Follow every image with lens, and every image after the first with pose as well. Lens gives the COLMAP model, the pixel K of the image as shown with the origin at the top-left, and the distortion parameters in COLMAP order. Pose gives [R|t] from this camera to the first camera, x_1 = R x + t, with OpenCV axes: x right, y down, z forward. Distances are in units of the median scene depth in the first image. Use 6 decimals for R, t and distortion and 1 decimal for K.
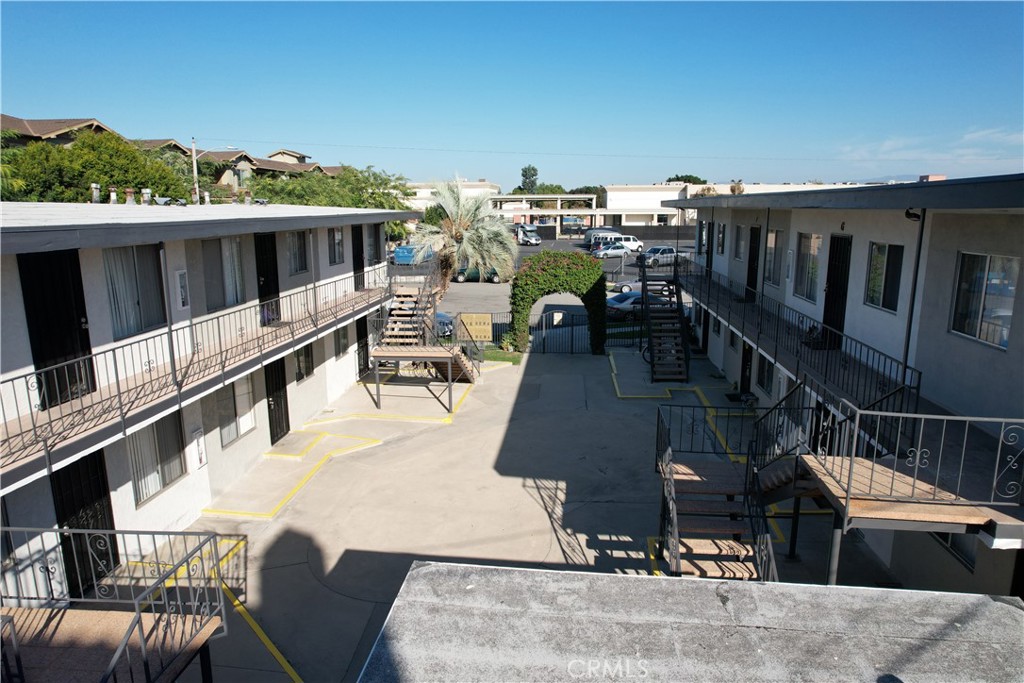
lens RADIAL K [[641.1, 0, 512.0], [0, 641.1, 341.5], [0, 0, 1]] dist [-0.084590, 0.000242]
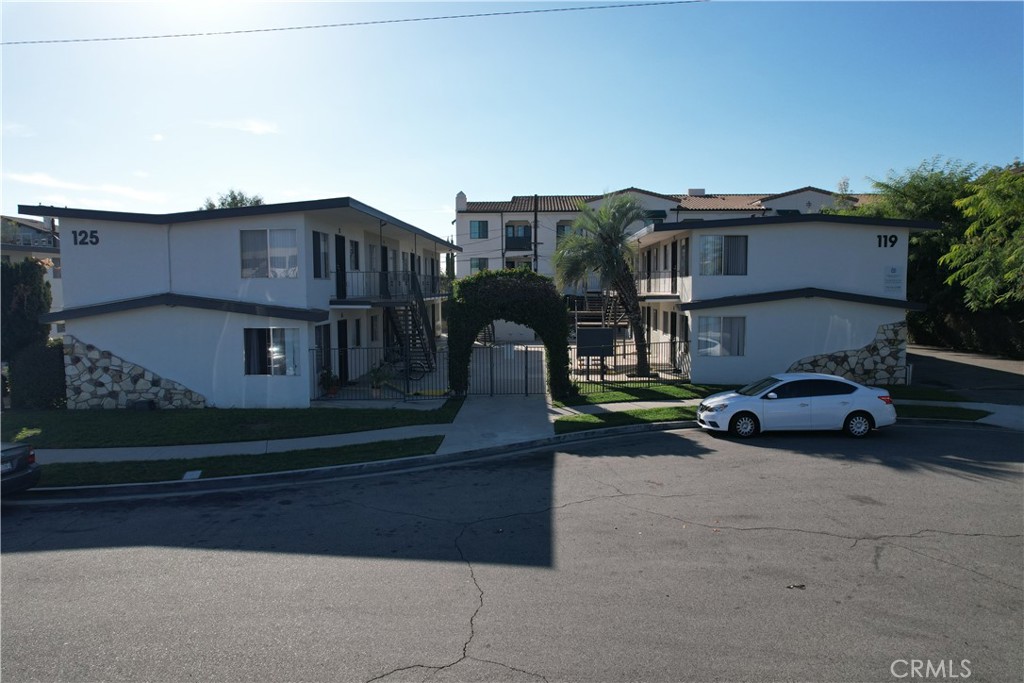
lens RADIAL K [[658.7, 0, 508.9], [0, 658.7, 339.7], [0, 0, 1]] dist [-0.083623, 0.079003]
pose [[-0.998886, 0.021311, -0.042099, 0.214777], [0.008426, 0.958418, 0.285244, -0.612346], [0.046427, 0.284572, -0.957530, 3.796861]]
